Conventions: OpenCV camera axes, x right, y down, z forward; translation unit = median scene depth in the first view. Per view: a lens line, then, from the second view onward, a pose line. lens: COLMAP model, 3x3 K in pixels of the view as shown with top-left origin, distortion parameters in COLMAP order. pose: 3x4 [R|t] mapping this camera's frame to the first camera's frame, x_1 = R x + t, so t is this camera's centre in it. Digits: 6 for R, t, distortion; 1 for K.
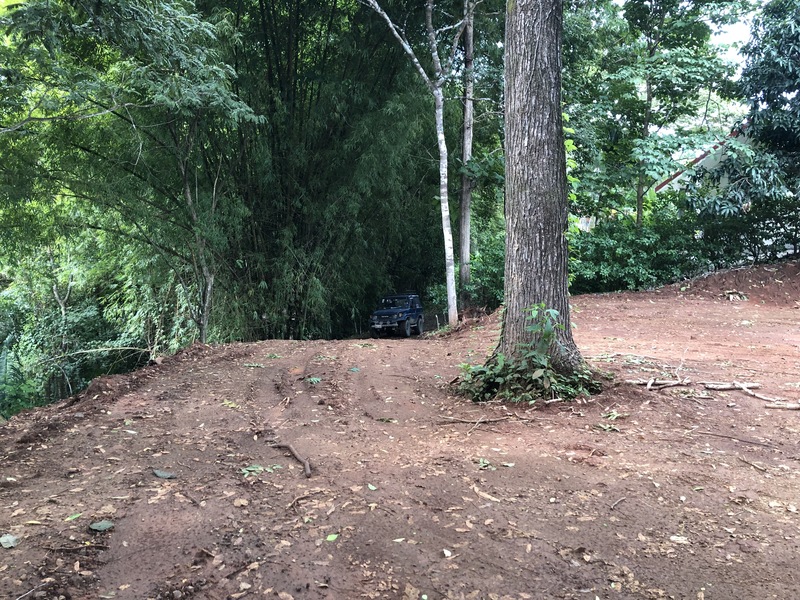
lens RADIAL K [[668.9, 0, 401.1], [0, 668.9, 299.2], [0, 0, 1]] dist [0.052900, -0.049756]
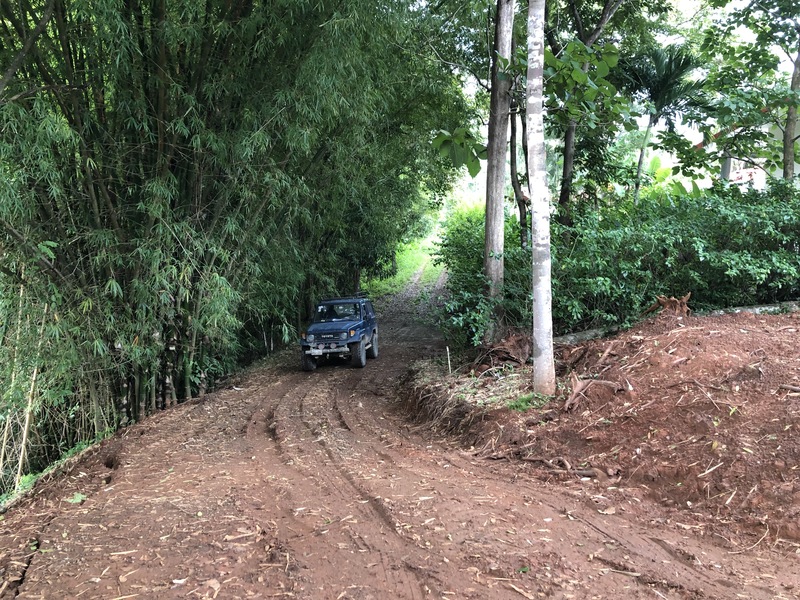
lens RADIAL K [[668.9, 0, 398.3], [0, 668.9, 299.8], [0, 0, 1]] dist [0.052900, -0.049756]
pose [[0.984930, -0.011204, 0.172588, -0.073867], [0.007239, 0.999696, 0.023585, -0.024044], [-0.172800, -0.021980, 0.984712, 0.426934]]
